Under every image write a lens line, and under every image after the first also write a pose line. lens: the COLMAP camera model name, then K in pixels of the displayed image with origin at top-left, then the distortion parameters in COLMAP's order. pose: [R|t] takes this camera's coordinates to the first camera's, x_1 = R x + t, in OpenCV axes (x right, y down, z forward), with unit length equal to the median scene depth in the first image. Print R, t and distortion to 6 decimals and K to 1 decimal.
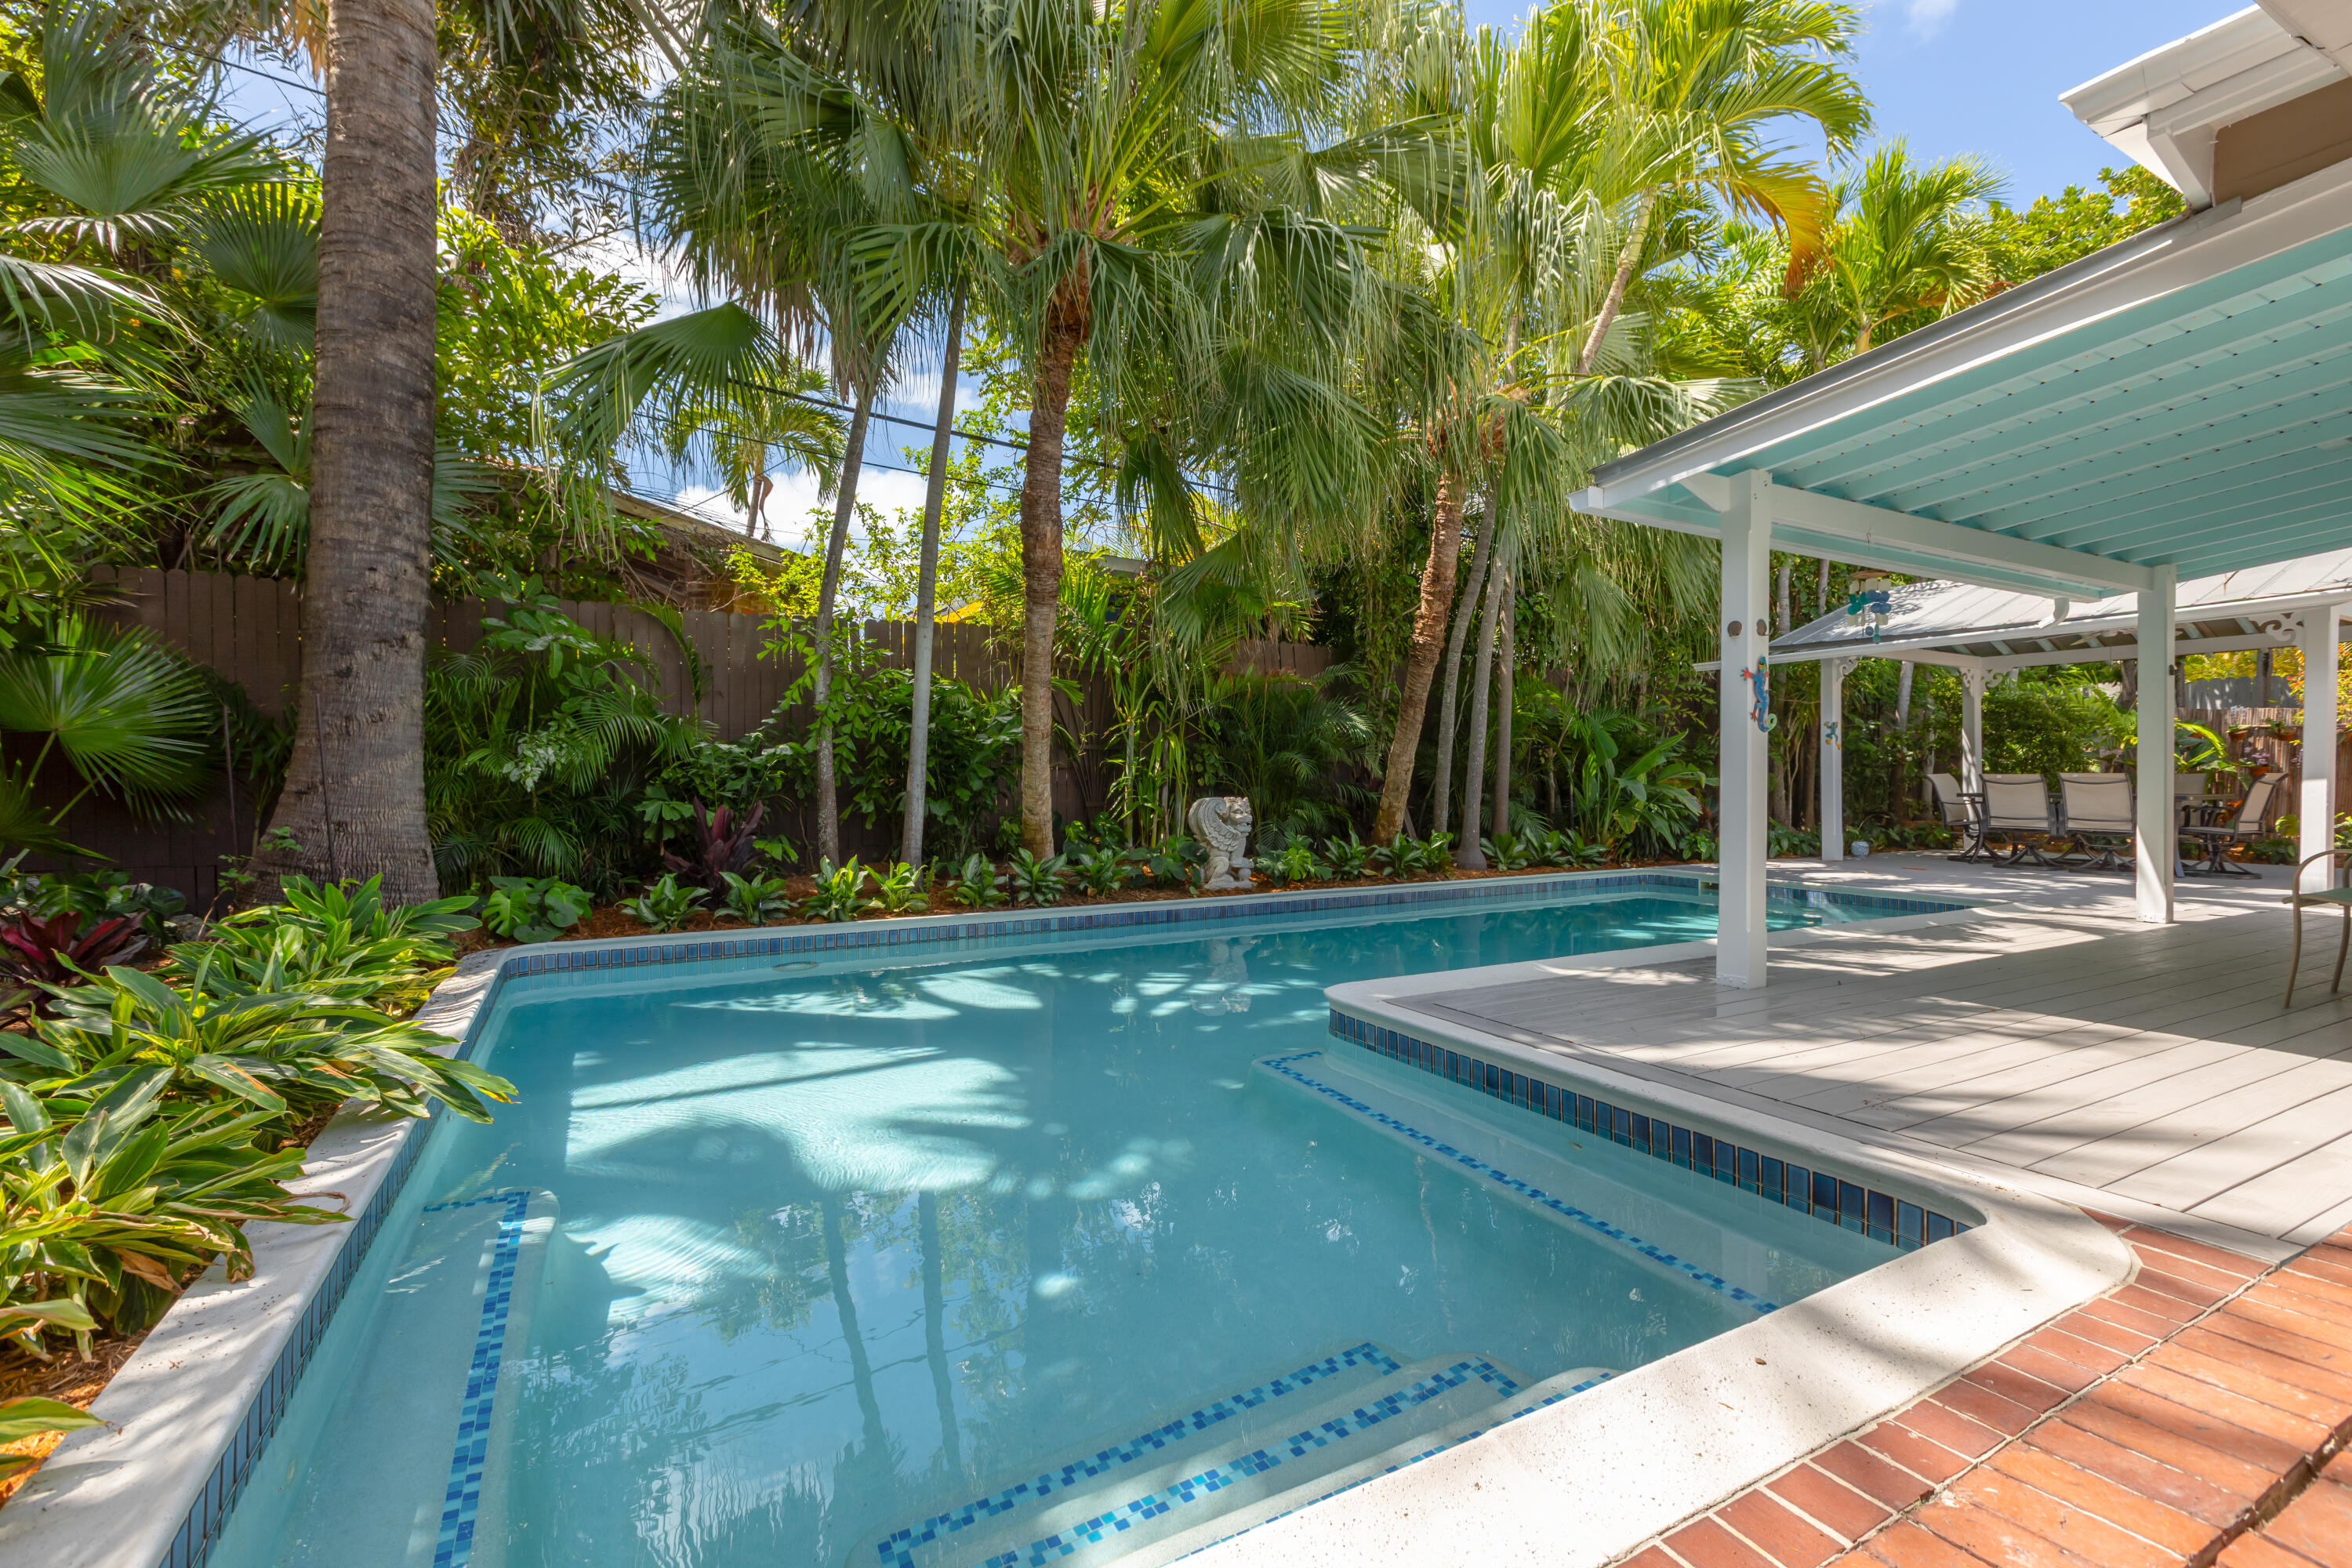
lens RADIAL K [[1026.0, 0, 1186.2], [0, 1026.0, 789.6], [0, 0, 1]] dist [-0.001853, 0.000059]
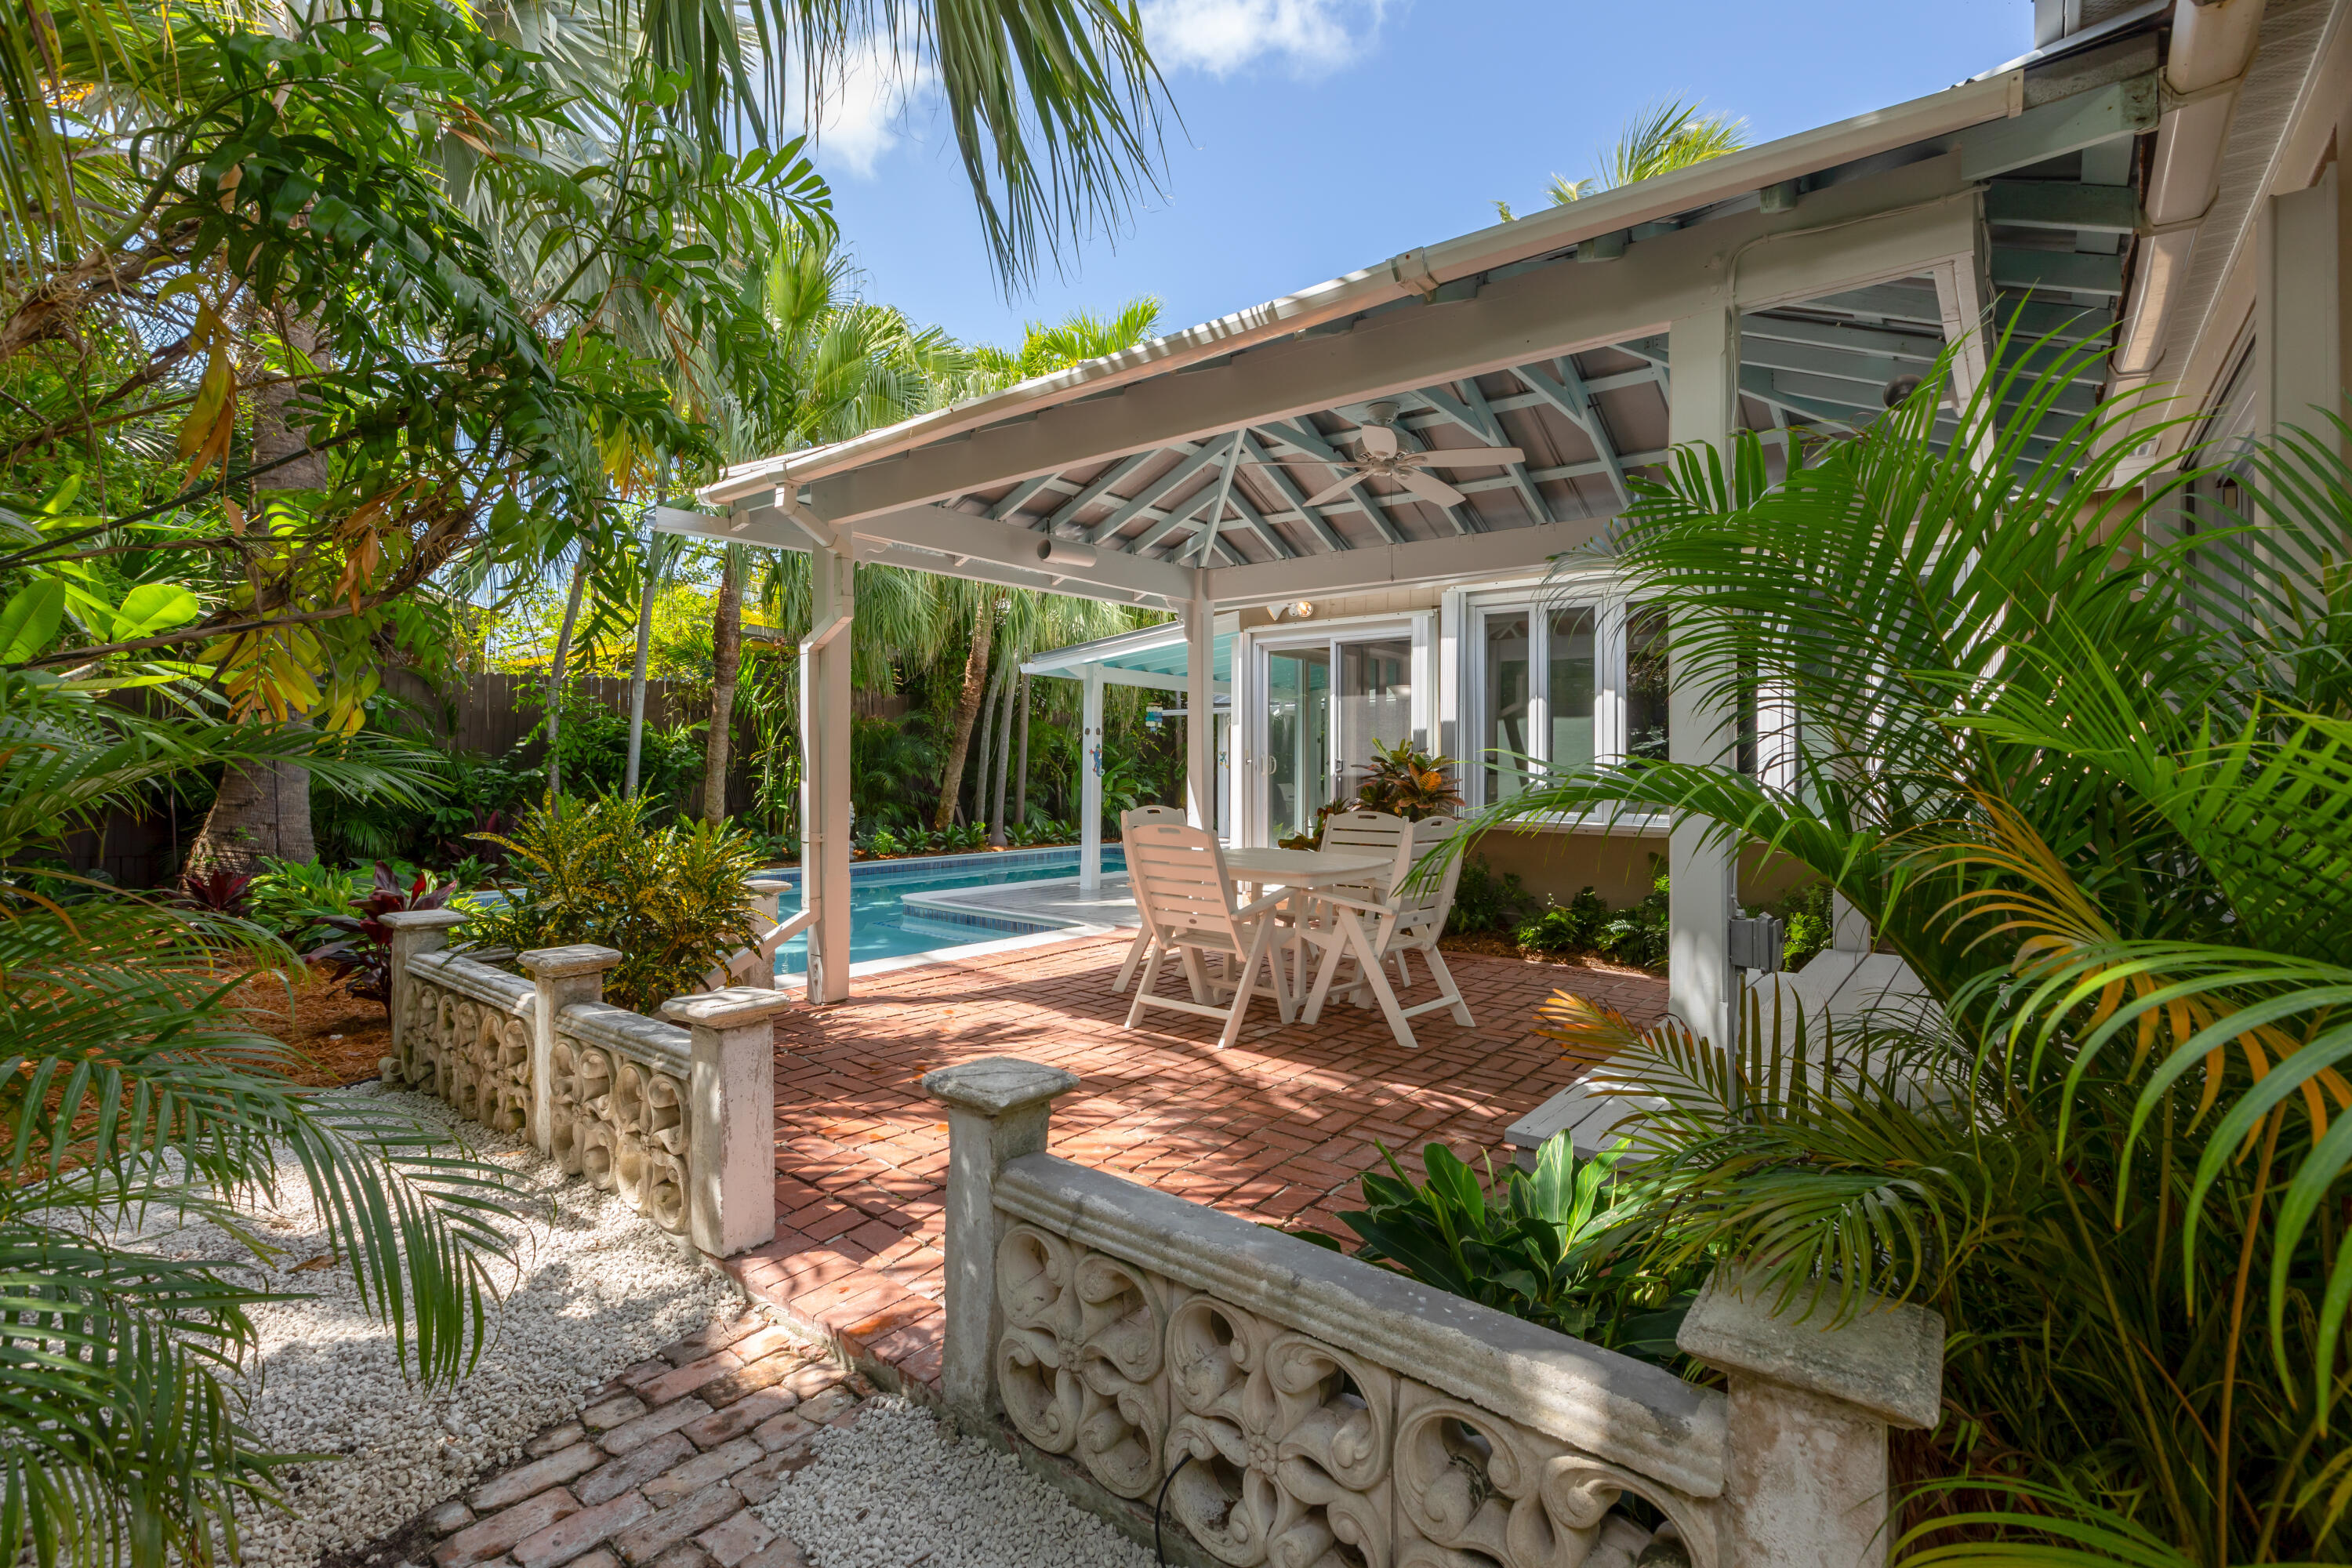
lens RADIAL K [[1026.0, 0, 1189.7], [0, 1026.0, 779.9], [0, 0, 1]] dist [-0.001853, 0.000059]
pose [[0.913320, 0.009330, 0.407135, -0.101393], [-0.012853, 0.999900, 0.005920, -0.039028], [-0.407039, -0.010640, 0.913349, -0.599848]]
